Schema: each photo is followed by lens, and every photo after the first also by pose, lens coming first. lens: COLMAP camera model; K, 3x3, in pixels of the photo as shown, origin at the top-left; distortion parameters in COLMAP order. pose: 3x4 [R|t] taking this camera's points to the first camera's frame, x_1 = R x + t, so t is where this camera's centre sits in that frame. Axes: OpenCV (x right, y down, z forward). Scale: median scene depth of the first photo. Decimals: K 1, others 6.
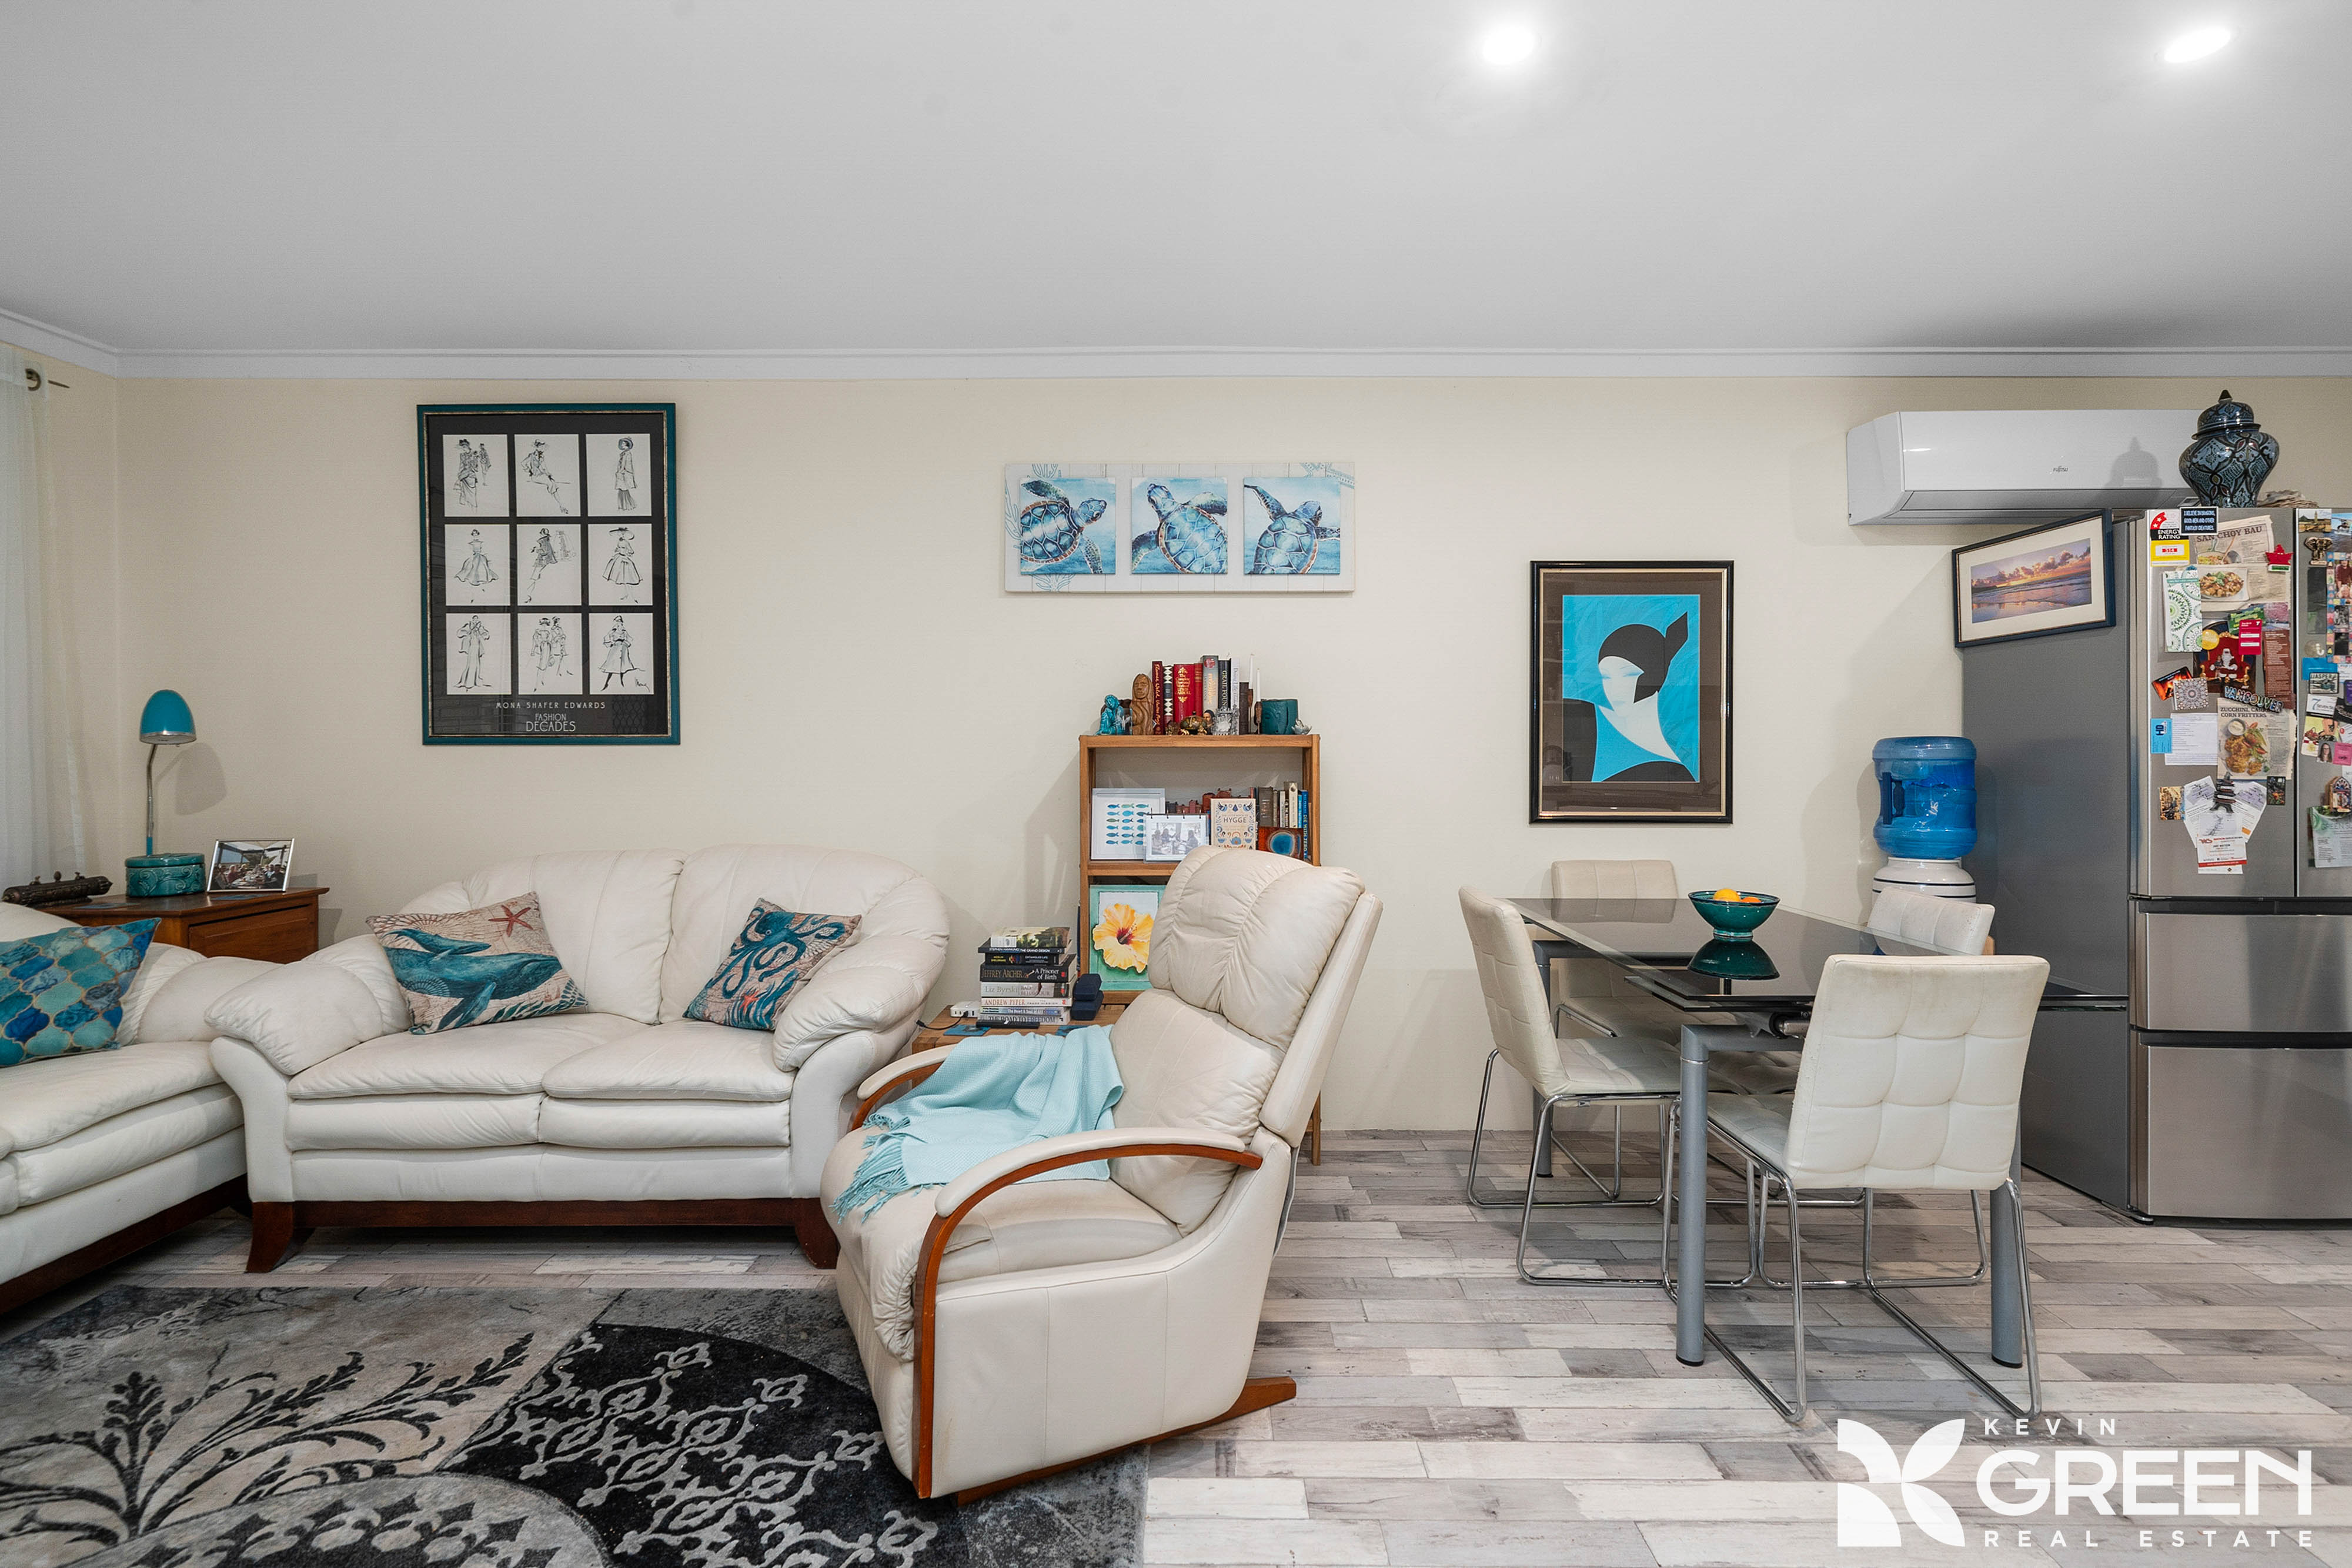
lens RADIAL K [[1129.0, 0, 1190.4], [0, 1129.0, 755.0], [0, 0, 1]] dist [-0.000684, 0.000546]
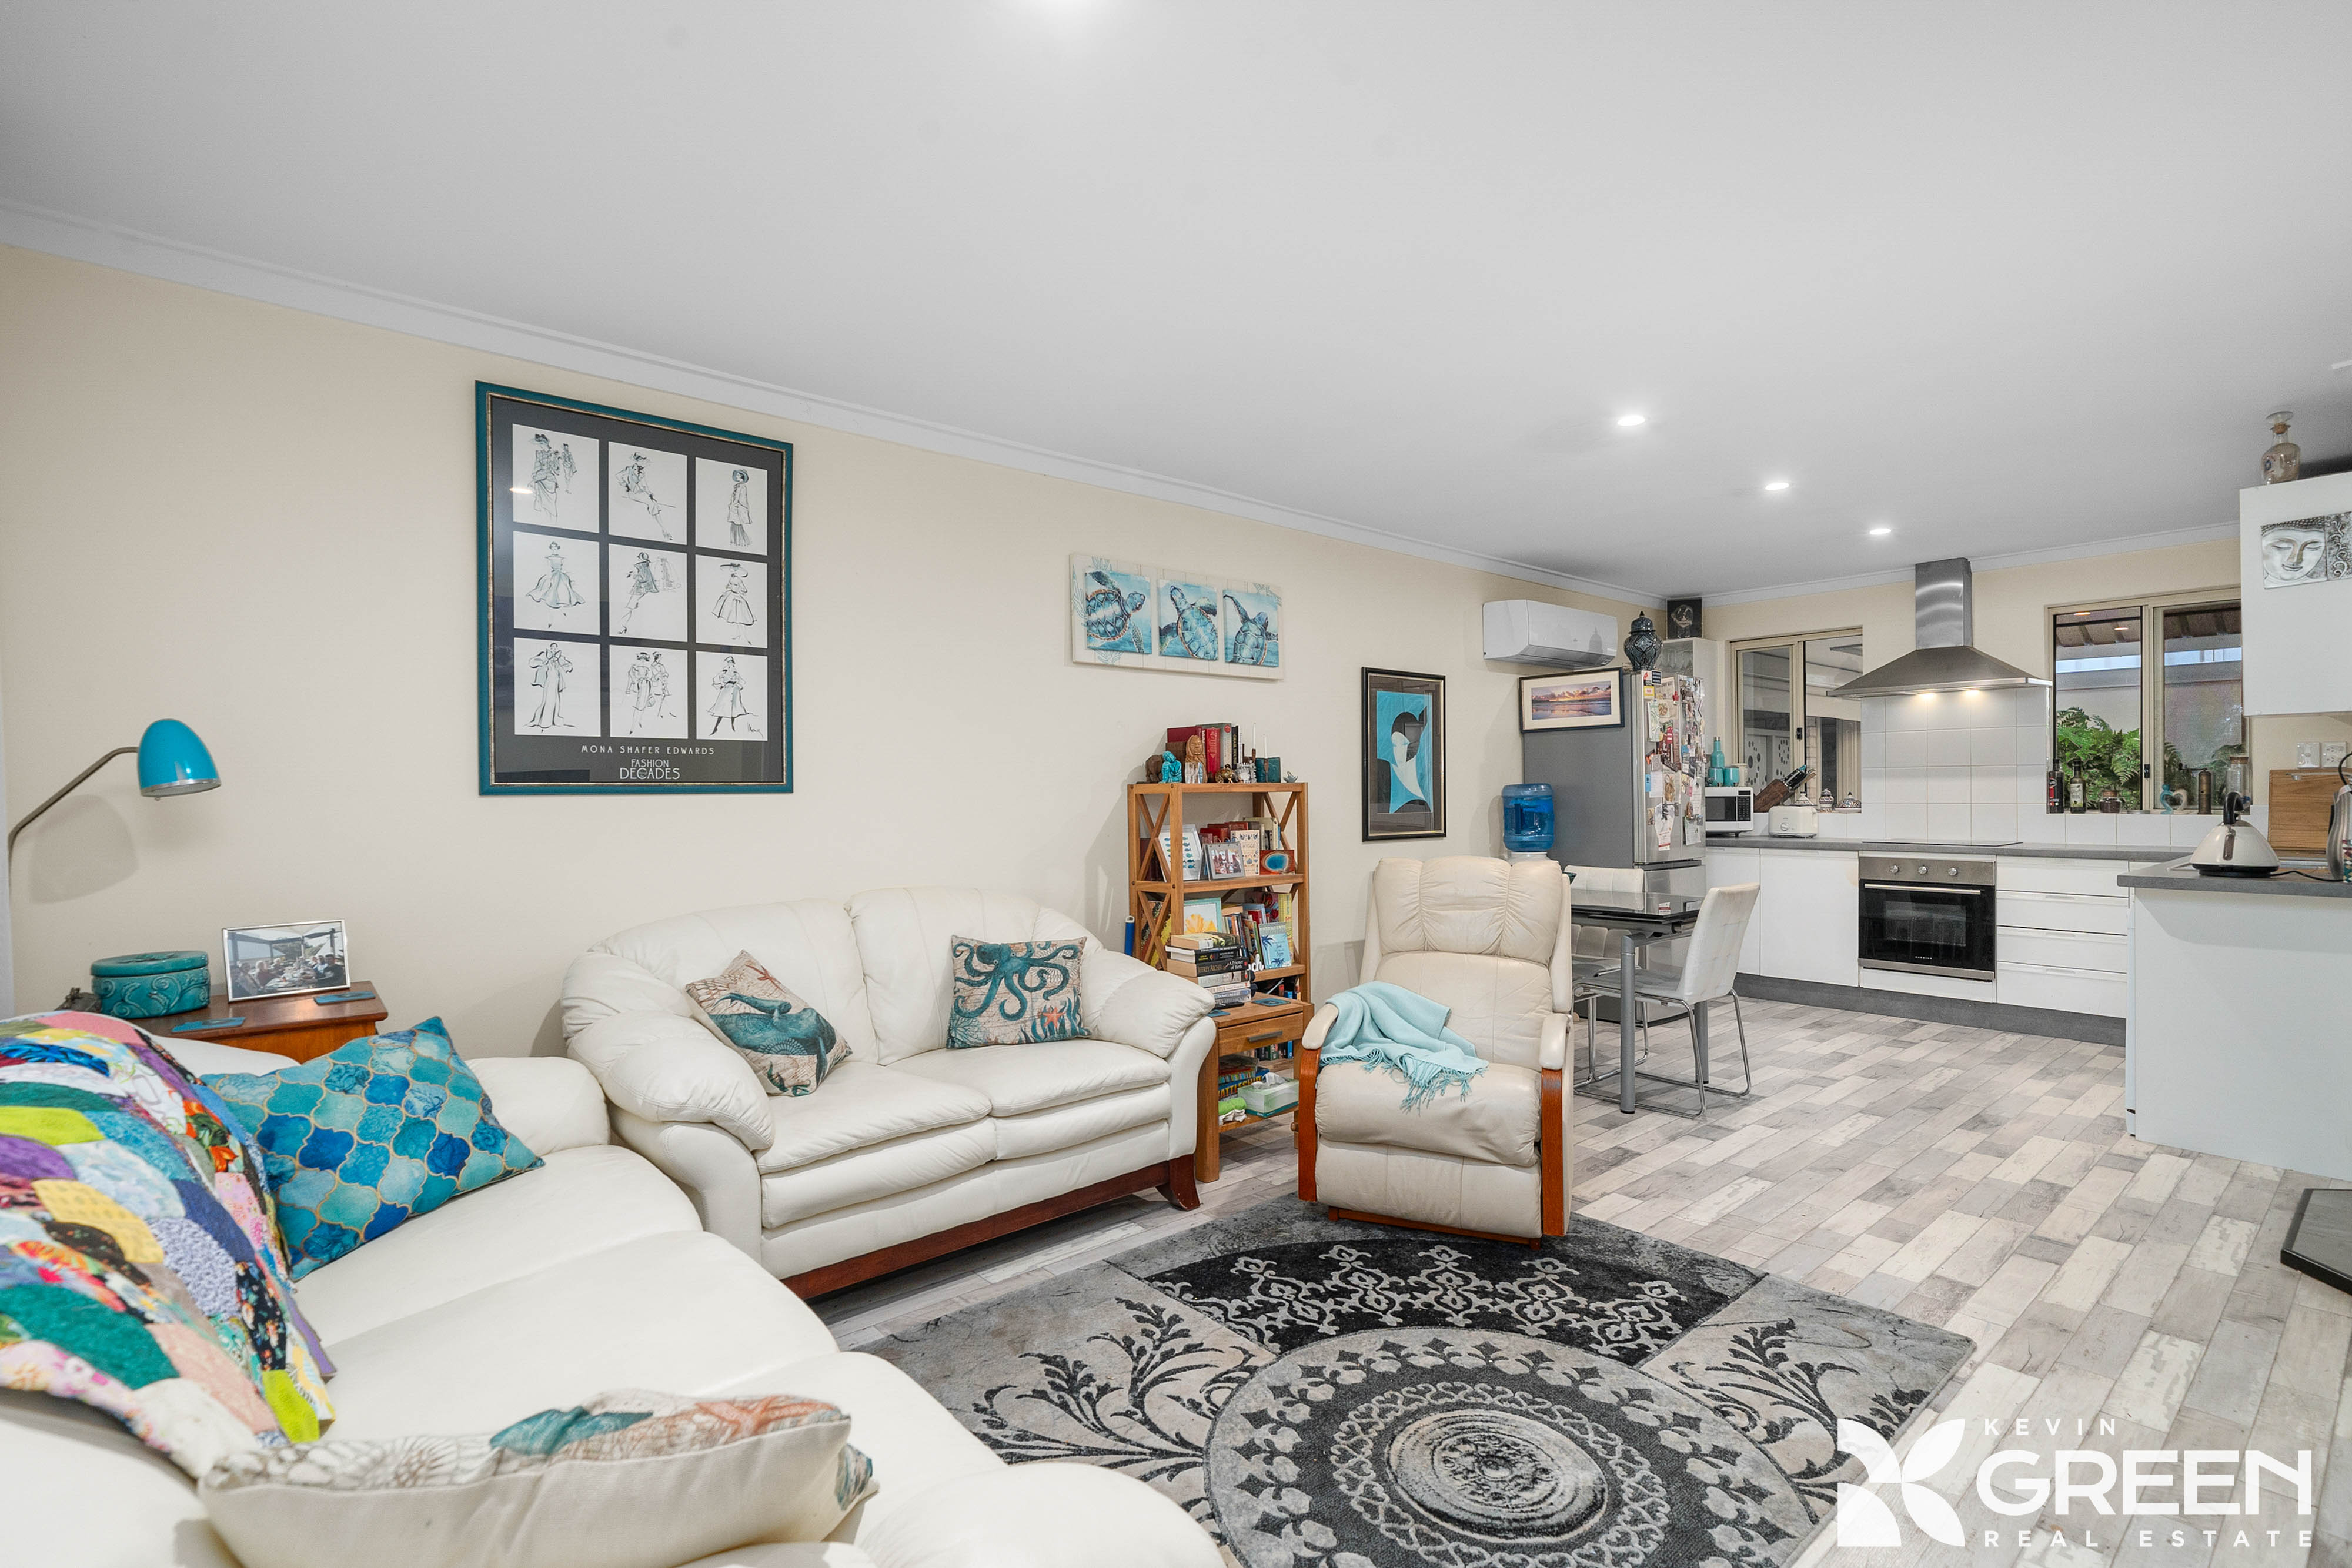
lens RADIAL K [[1083.2, 0, 1189.1], [0, 1083.2, 796.4], [0, 0, 1]] dist [0.000455, 0.000103]
pose [[0.752219, -0.008662, 0.658856, -0.986239], [0.012774, 0.999917, -0.001438, -0.000587], [-0.658789, 0.009498, 0.752268, 0.084637]]
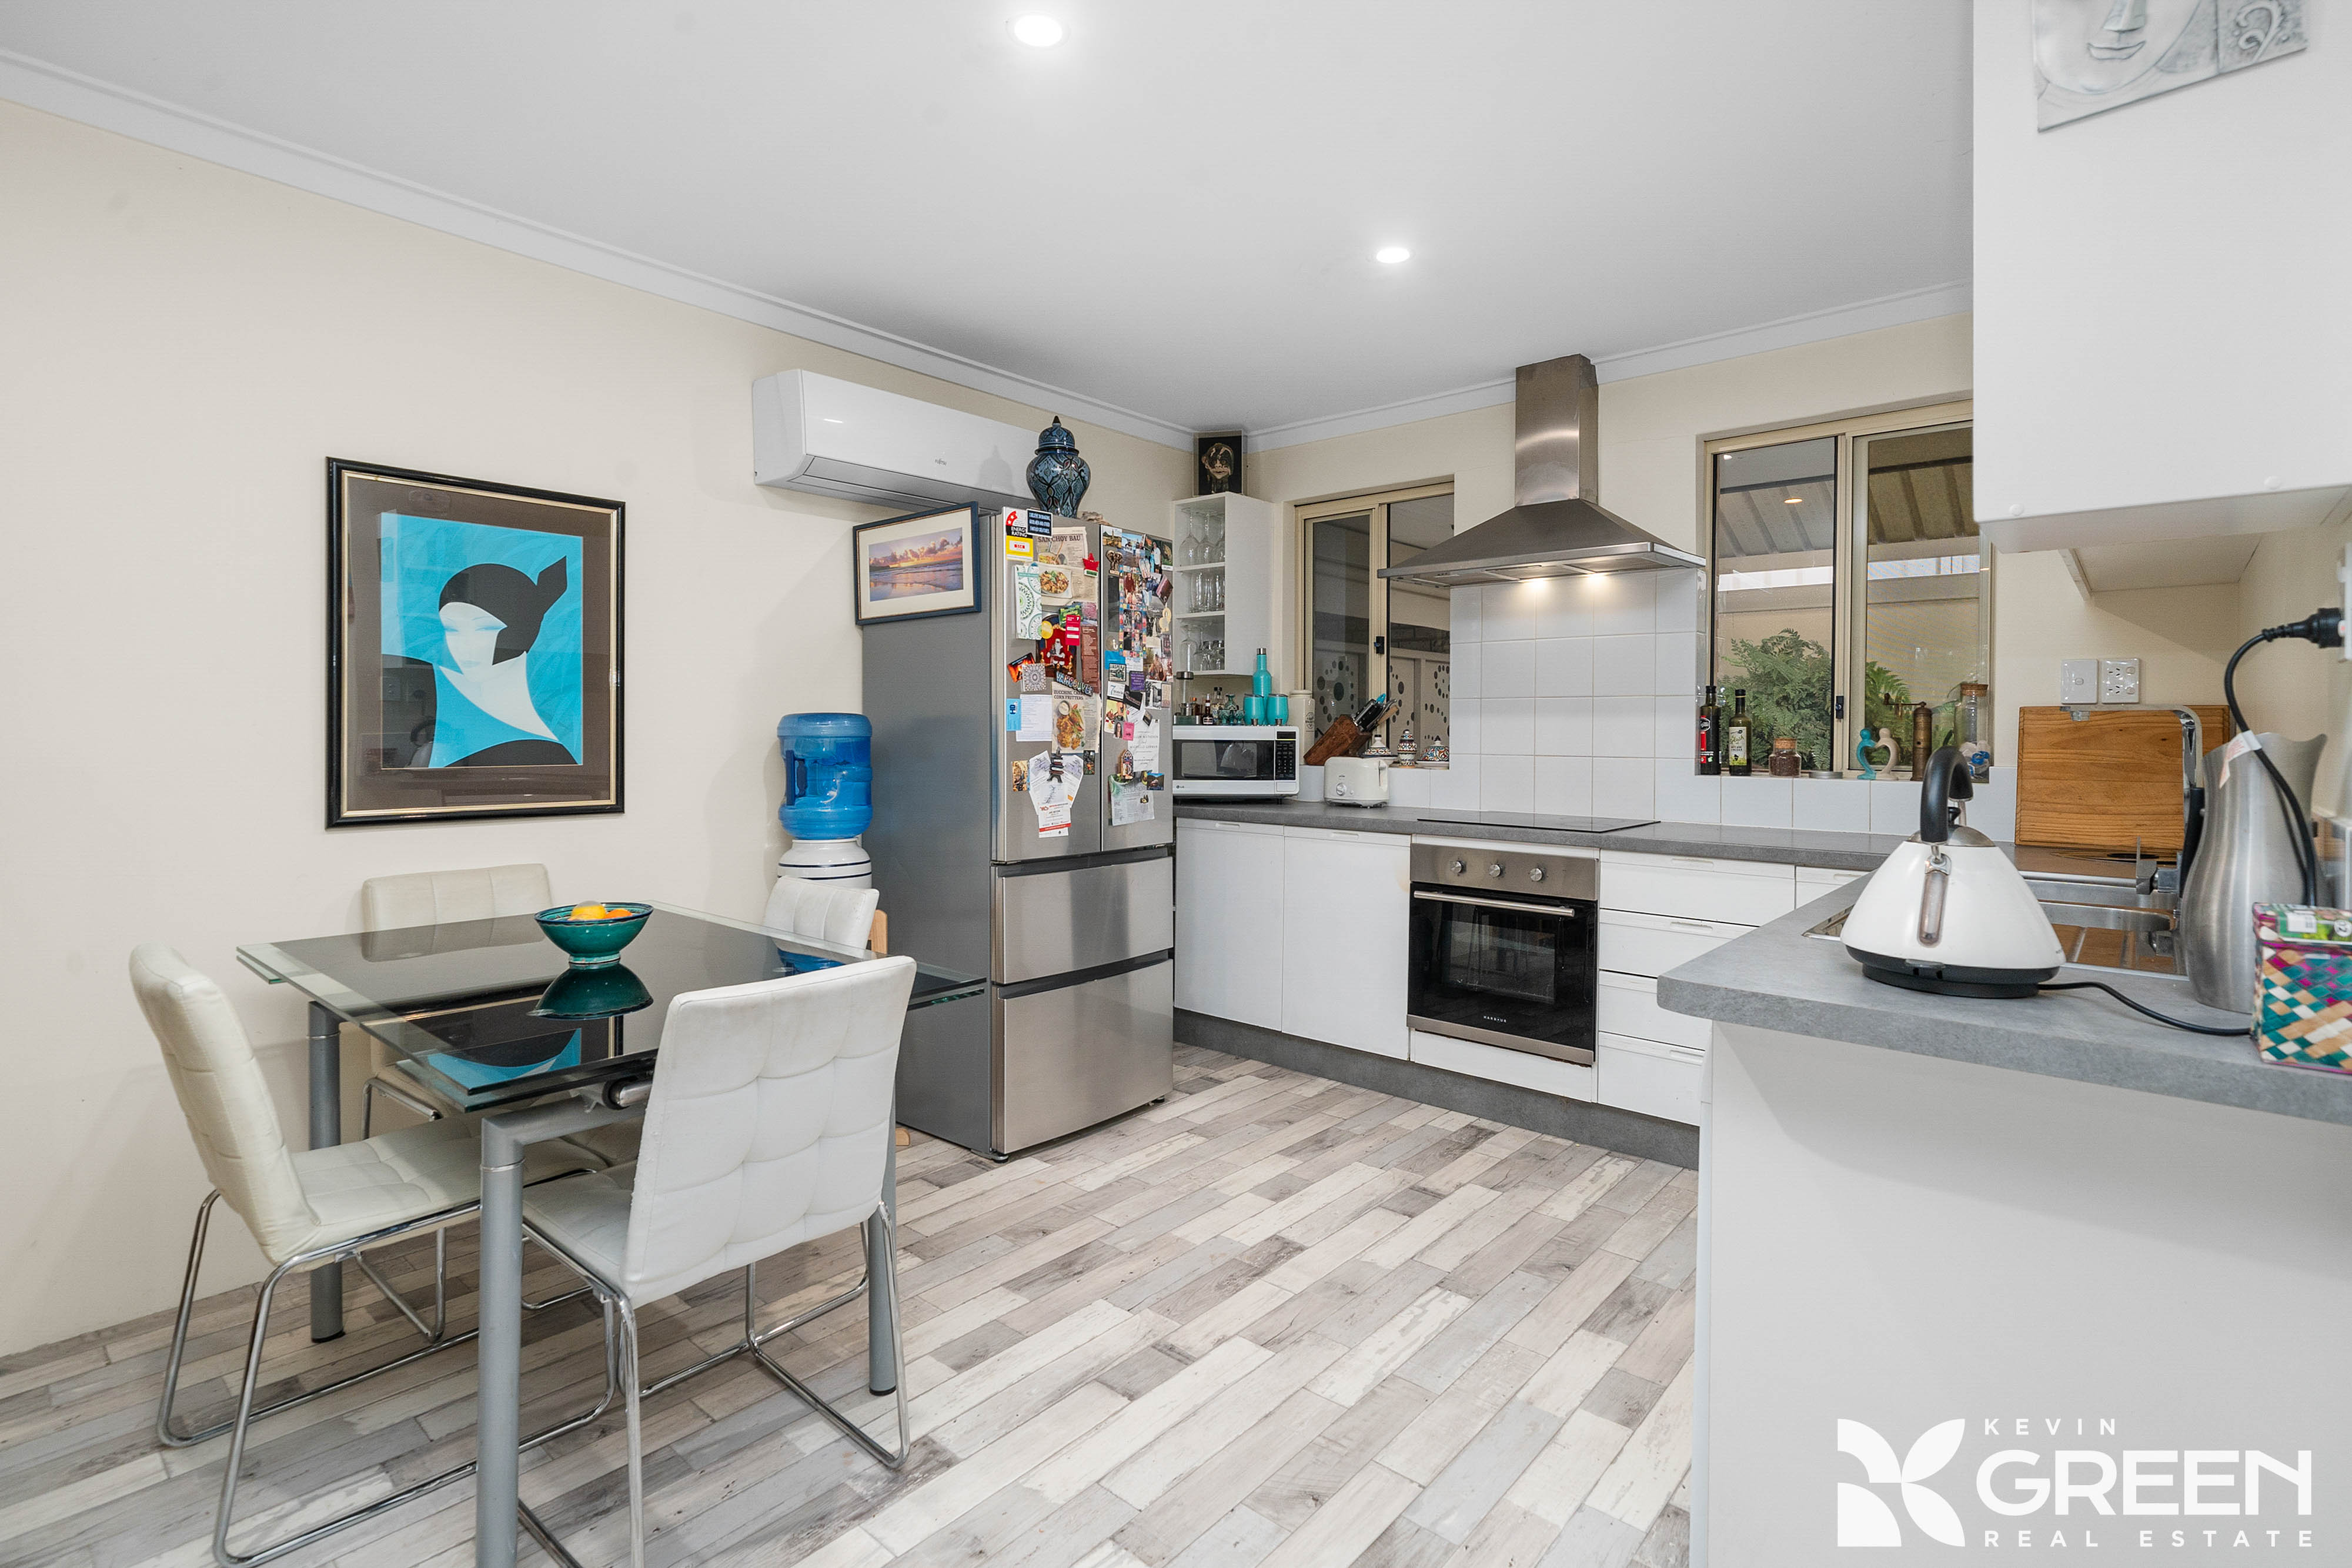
lens RADIAL K [[1099.0, 0, 1189.7], [0, 1099.0, 735.2], [0, 0, 1]] dist [0.000845, -0.000030]
pose [[0.648298, -0.001326, 0.761386, 0.153135], [0.000118, 0.999999, 0.001641, 0.001179], [-0.761387, -0.000974, 0.648297, 0.172287]]
